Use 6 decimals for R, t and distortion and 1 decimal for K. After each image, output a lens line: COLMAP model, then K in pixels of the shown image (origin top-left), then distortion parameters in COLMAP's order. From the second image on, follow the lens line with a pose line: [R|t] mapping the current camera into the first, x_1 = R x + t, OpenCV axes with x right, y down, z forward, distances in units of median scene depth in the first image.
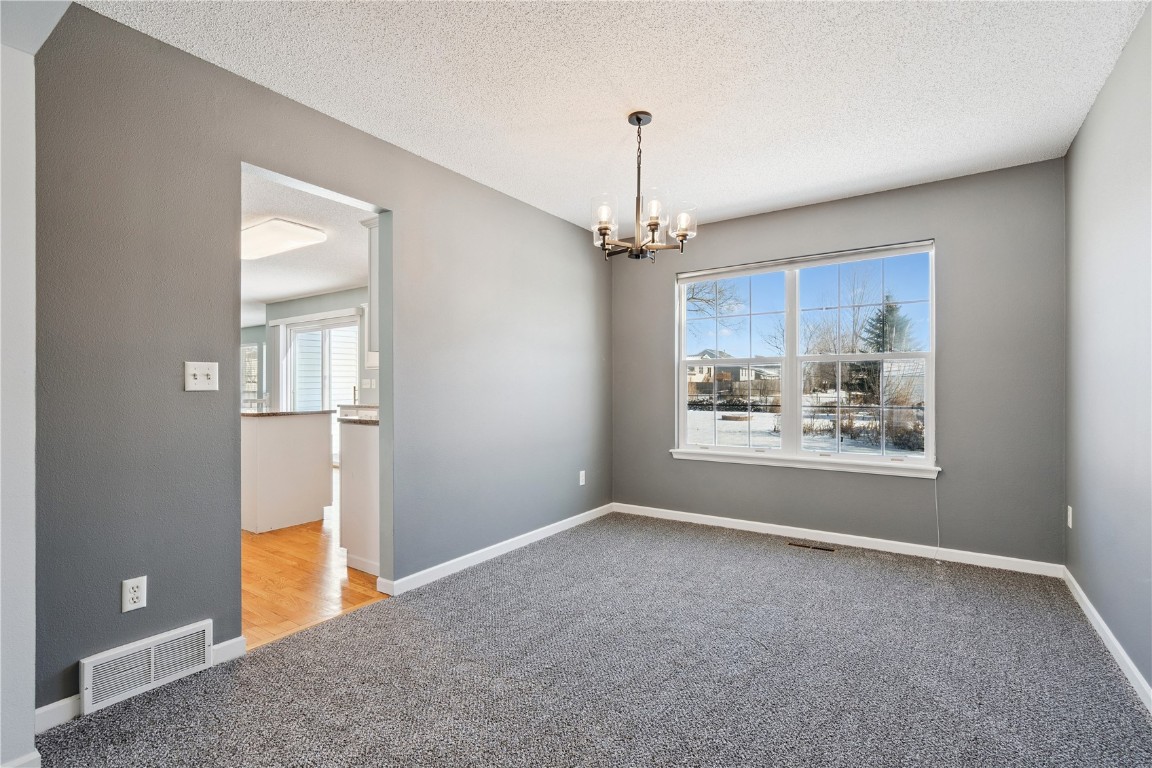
lens RADIAL K [[521.4, 0, 574.5], [0, 521.4, 386.3], [0, 0, 1]] dist [-0.016326, 0.012191]
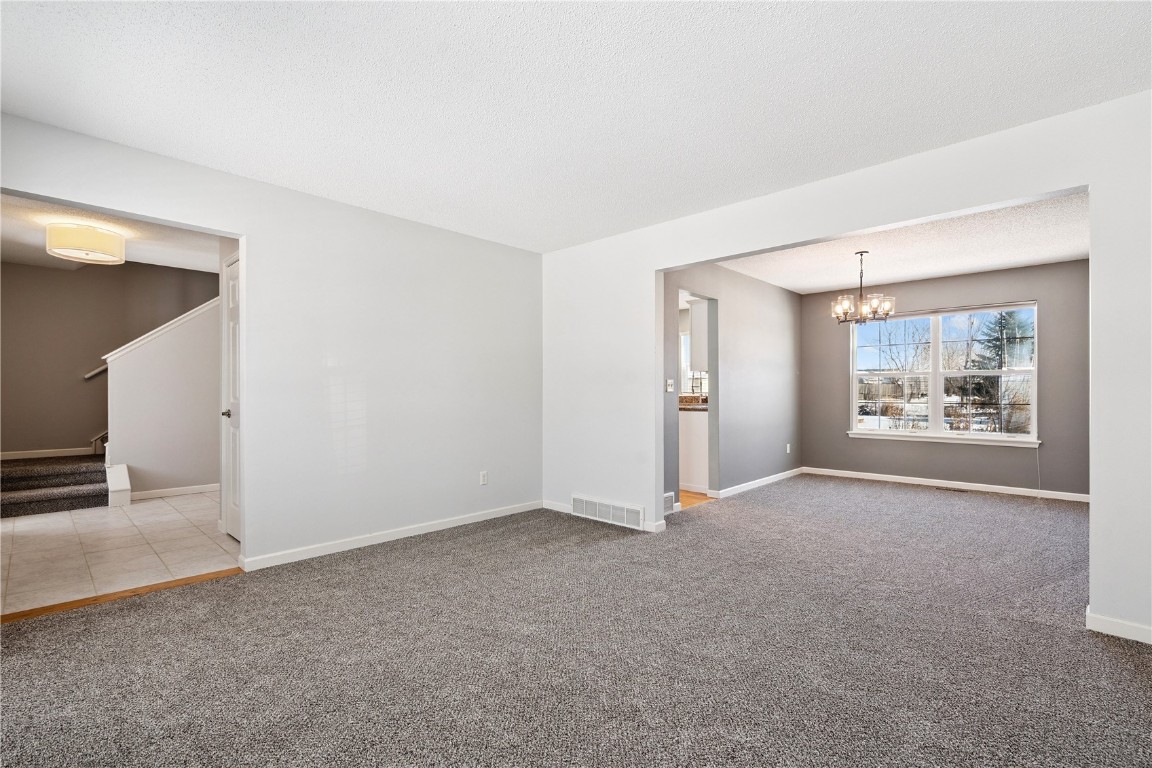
lens RADIAL K [[521.4, 0, 574.5], [0, 521.4, 386.3], [0, 0, 1]] dist [-0.016326, 0.012191]
pose [[0.988130, 0.002915, -0.153595, -0.381906], [-0.003862, 0.999975, -0.005868, -0.000021], [0.153574, 0.006391, 0.988117, -0.650038]]
